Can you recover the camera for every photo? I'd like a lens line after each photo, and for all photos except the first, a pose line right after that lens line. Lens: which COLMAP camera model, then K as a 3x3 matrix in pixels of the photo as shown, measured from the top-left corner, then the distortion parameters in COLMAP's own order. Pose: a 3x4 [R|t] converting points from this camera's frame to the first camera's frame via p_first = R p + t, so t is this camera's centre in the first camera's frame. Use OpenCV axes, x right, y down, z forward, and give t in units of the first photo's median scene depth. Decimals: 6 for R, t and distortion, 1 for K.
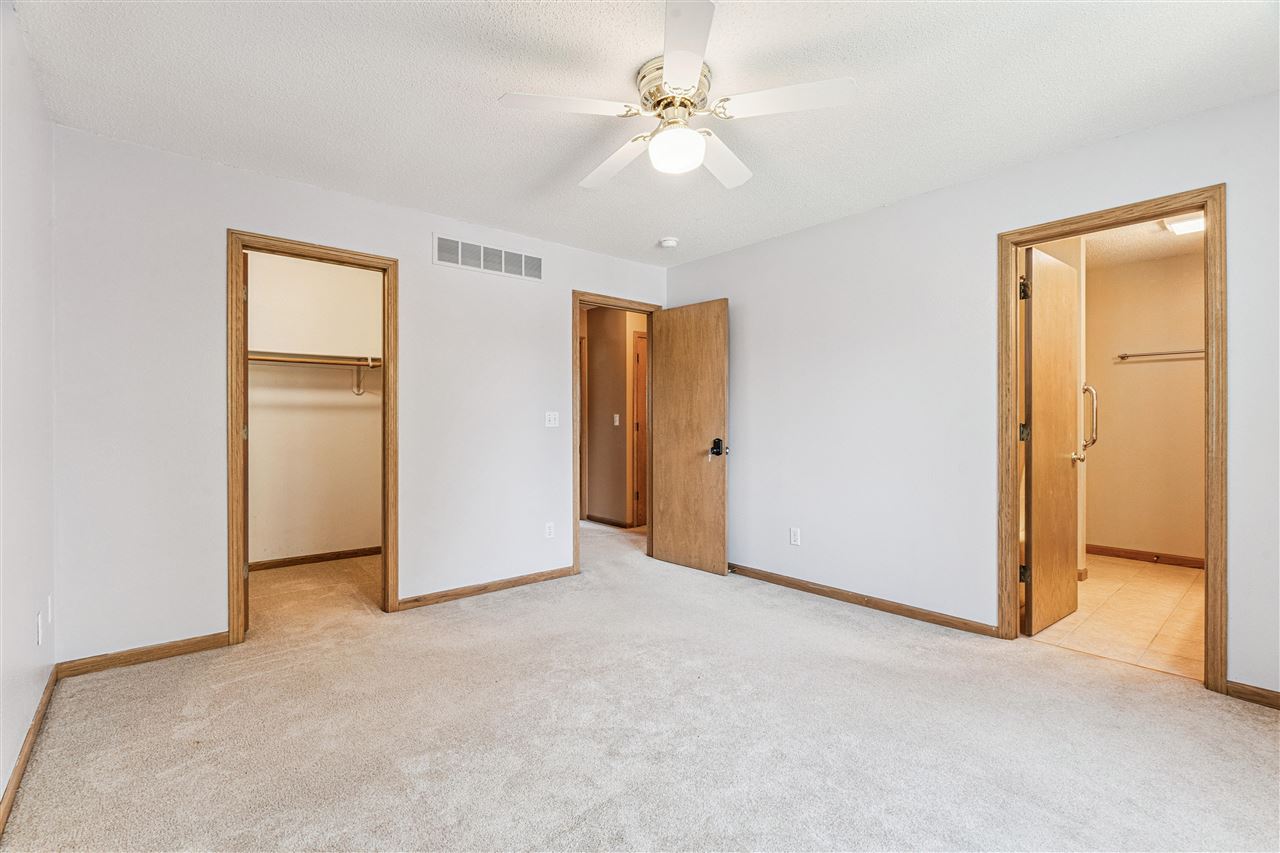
lens RADIAL K [[573.6, 0, 640.7], [0, 573.6, 425.0], [0, 0, 1]] dist [-0.002836, 0.000761]
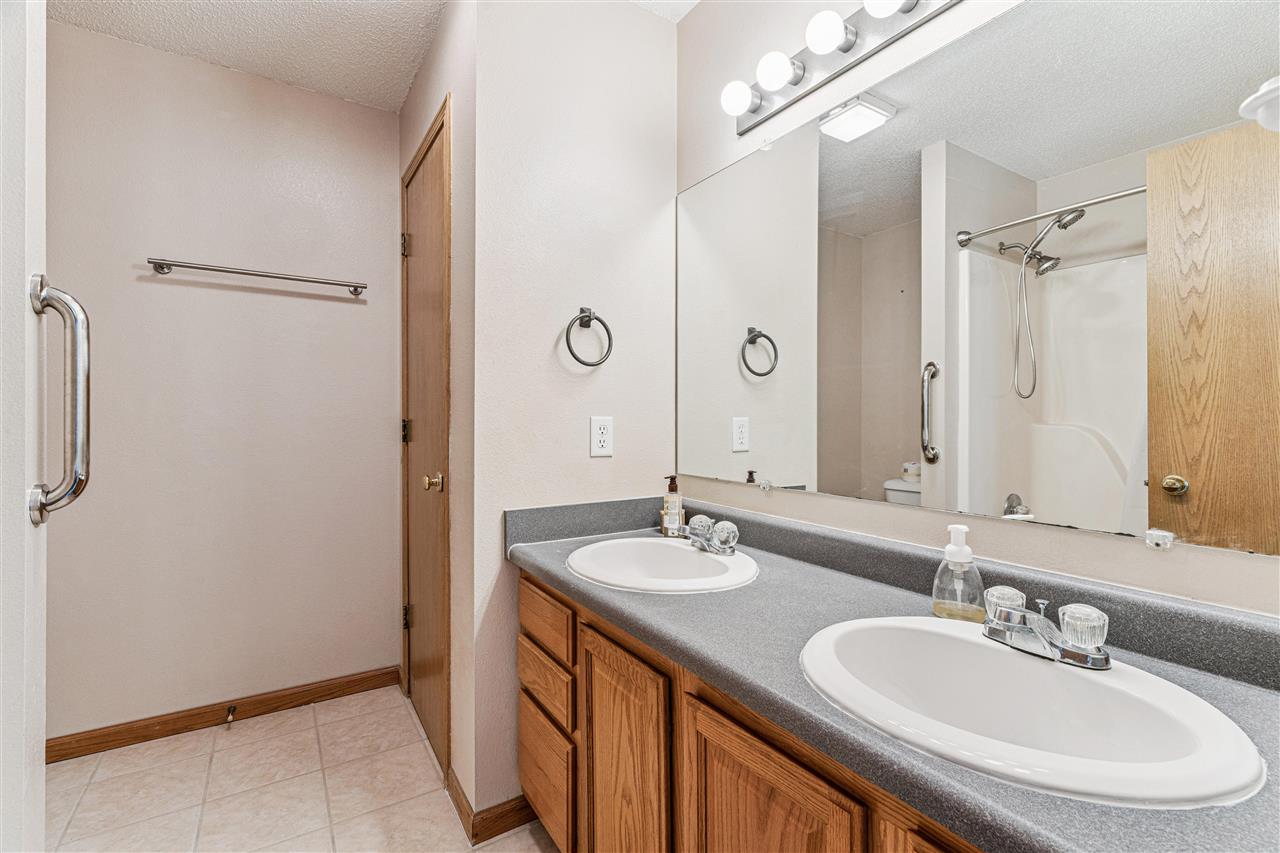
lens RADIAL K [[573.6, 0, 640.8], [0, 573.6, 420.4], [0, 0, 1]] dist [-0.002836, 0.000761]
pose [[0.137032, -0.000150, 0.990567, 0.541488], [-0.000867, 1.000000, 0.000271, -0.005144], [-0.990566, -0.000896, 0.137031, 0.676034]]
